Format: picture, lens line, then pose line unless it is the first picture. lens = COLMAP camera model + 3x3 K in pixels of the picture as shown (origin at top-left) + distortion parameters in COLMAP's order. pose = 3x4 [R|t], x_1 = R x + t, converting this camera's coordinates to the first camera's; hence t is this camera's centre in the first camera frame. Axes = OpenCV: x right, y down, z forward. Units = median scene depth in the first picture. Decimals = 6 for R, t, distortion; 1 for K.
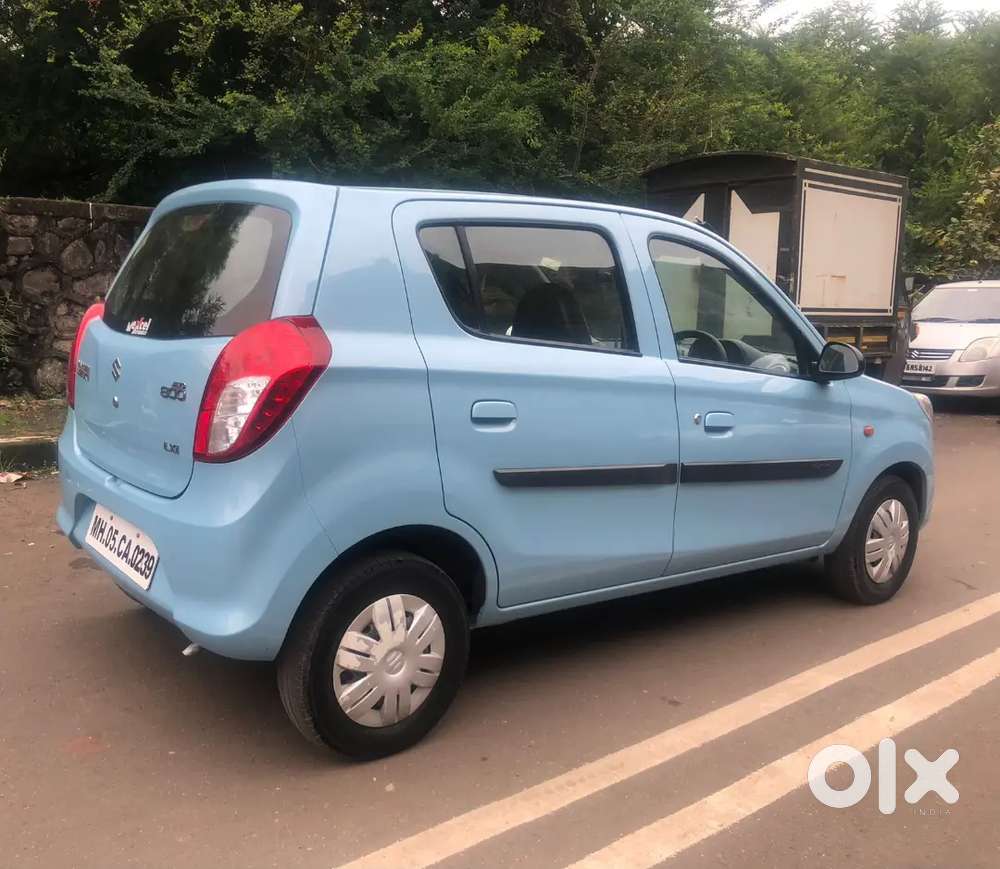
lens RADIAL K [[955.6, 0, 431.7], [0, 955.6, 431.6], [0, 0, 1]] dist [0.015490, 0.015179]
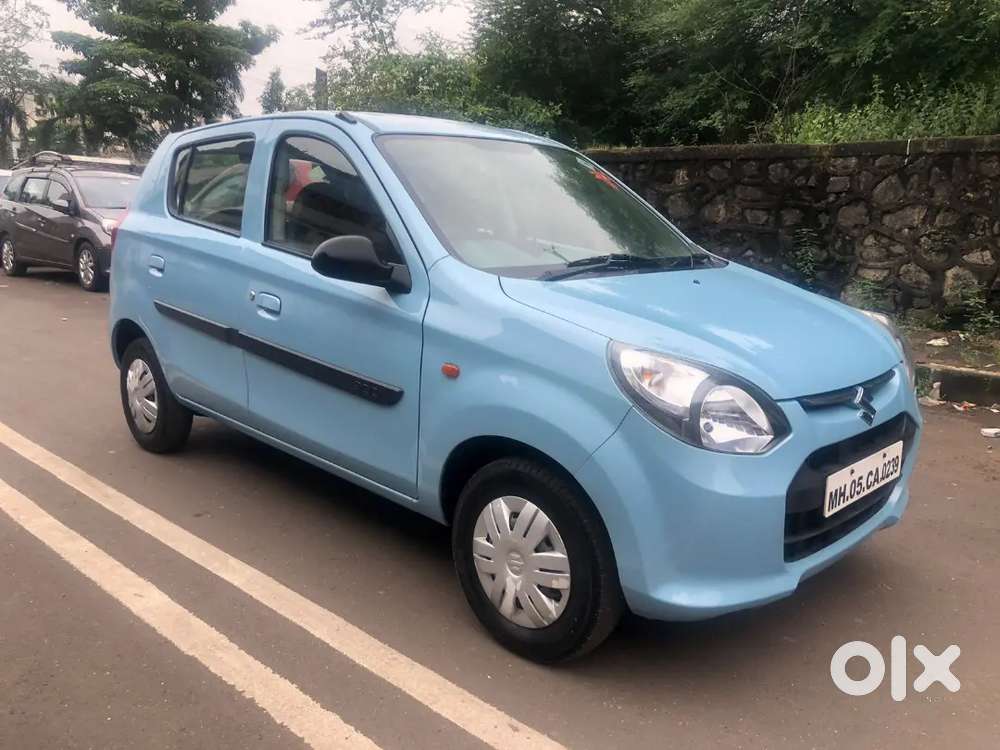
lens RADIAL K [[821.7, 0, 500.0], [0, 821.7, 375.0], [0, 0, 1]] dist [0.004736, 0.004270]
pose [[0.148484, 0.169019, -0.974364, 0.506185], [-0.165647, 0.975616, 0.143993, -0.043066], [0.974943, 0.140019, 0.172861, 0.450019]]
